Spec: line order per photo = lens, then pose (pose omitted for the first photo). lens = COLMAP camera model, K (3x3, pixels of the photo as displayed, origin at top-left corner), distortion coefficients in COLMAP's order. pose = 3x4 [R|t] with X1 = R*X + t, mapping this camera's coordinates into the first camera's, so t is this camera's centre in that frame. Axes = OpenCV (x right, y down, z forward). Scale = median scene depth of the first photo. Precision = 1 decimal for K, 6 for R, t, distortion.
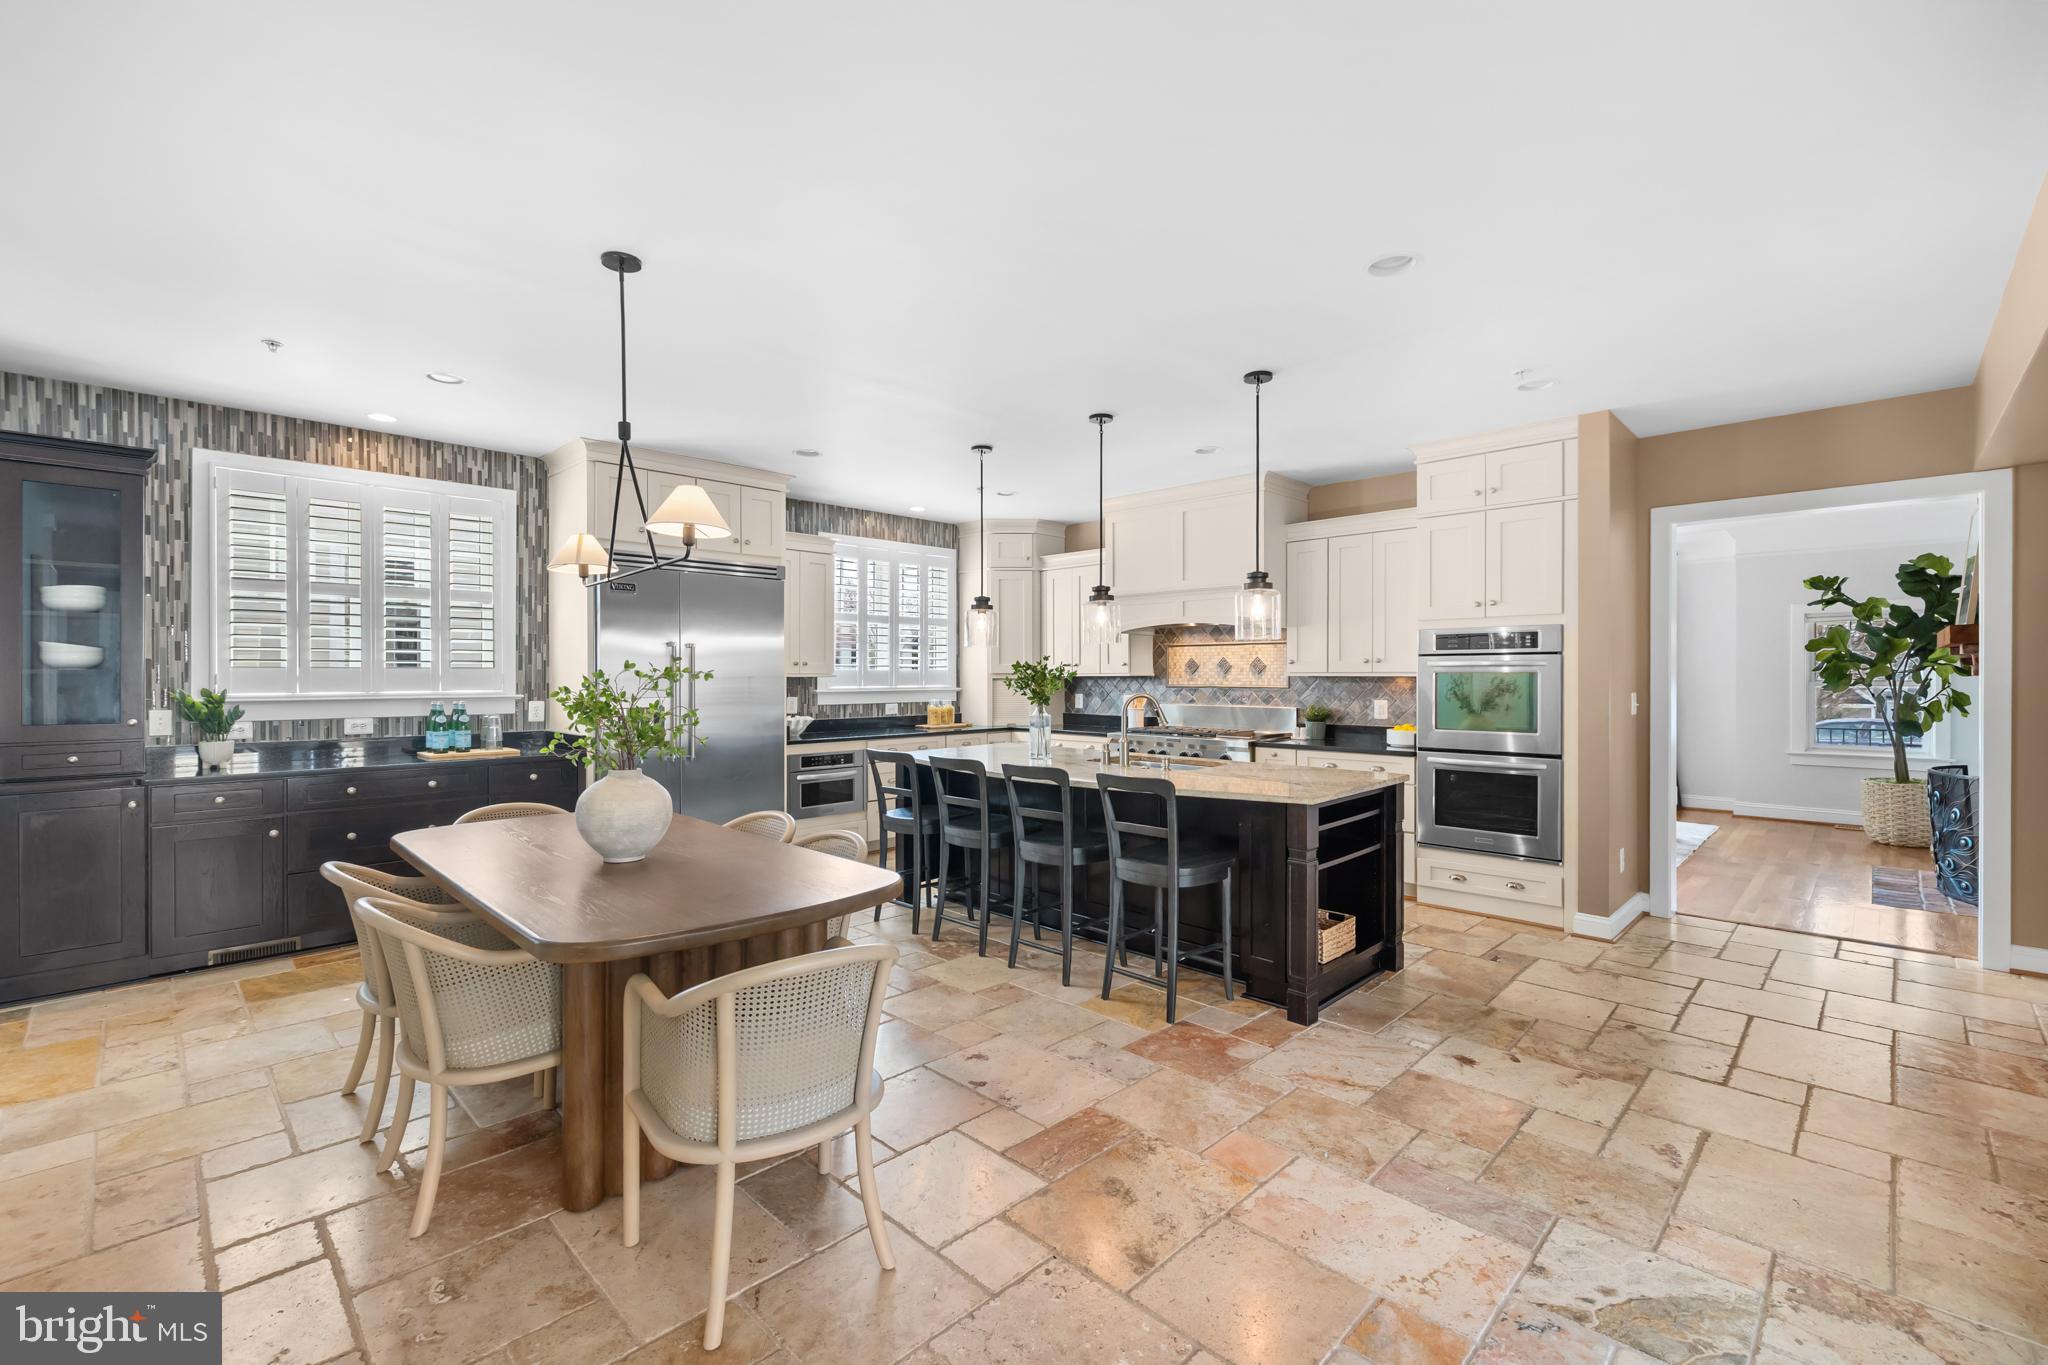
lens RADIAL K [[881.0, 0, 1028.3], [0, 881.0, 675.4], [0, 0, 1]] dist [0.001322, 0.000179]
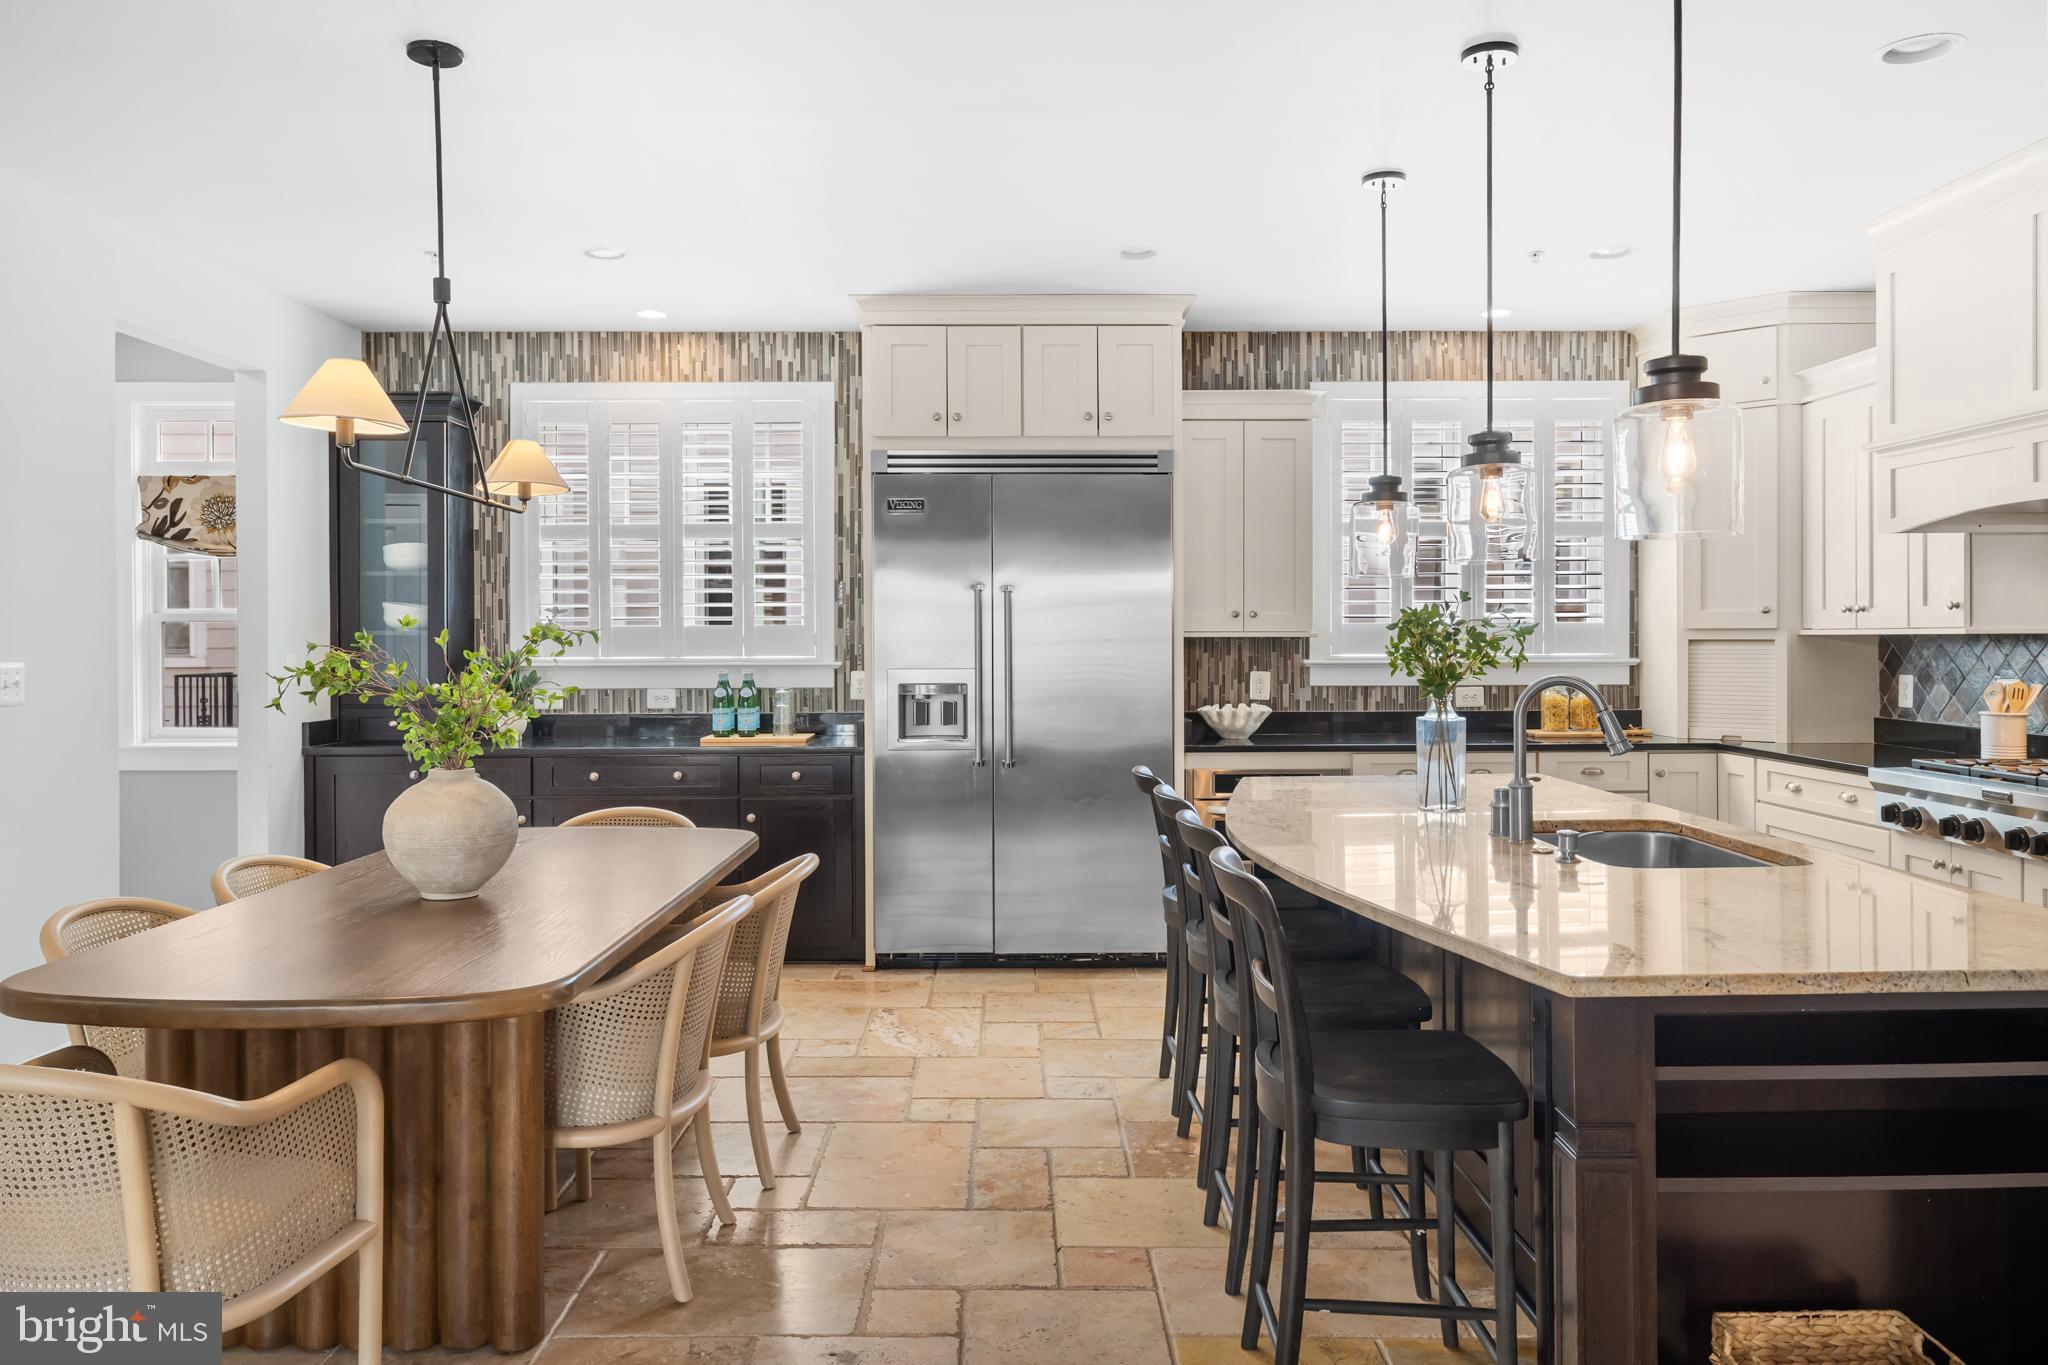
lens RADIAL K [[1423.2, 0, 1020.5], [0, 1423.2, 643.6], [0, 0, 1]] dist [-0.000608, 0.001443]
pose [[0.706354, 0.002920, -0.707852, 0.327928], [0.002724, 0.999973, 0.006844, -0.000851], [0.707853, -0.006762, 0.706327, 0.251097]]
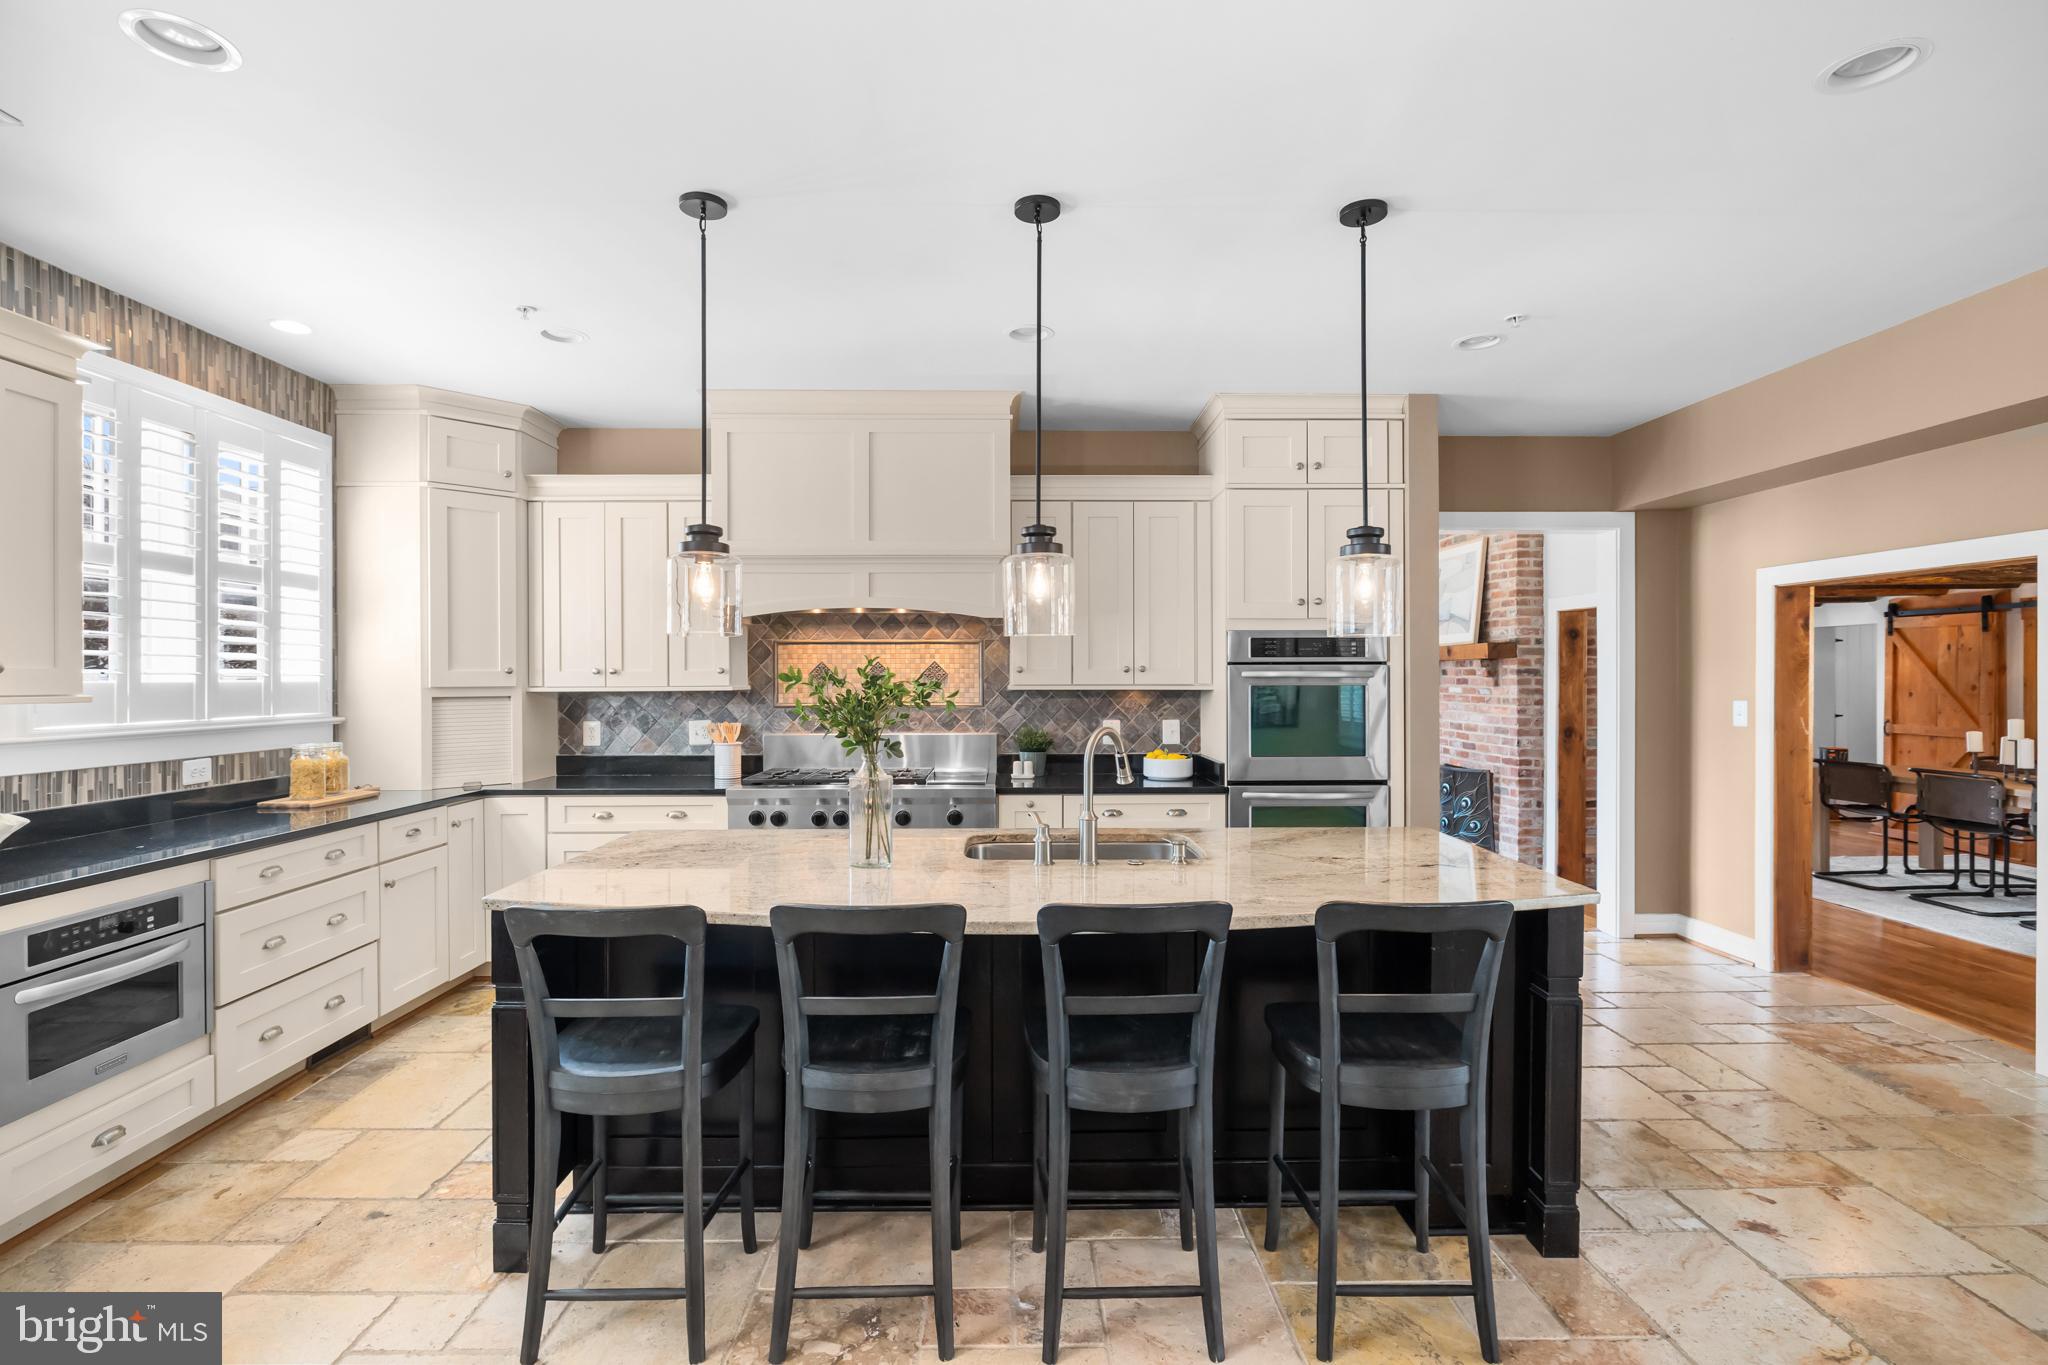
lens RADIAL K [[963.6, 0, 1024.0], [0, 963.6, 682.5], [0, 0, 1]] dist [-0.003011, 0.000576]
pose [[0.701942, -0.004657, 0.712219, -0.258907], [0.002741, 0.999989, 0.003838, -0.008447], [-0.712229, -0.000741, 0.701947, 0.464616]]
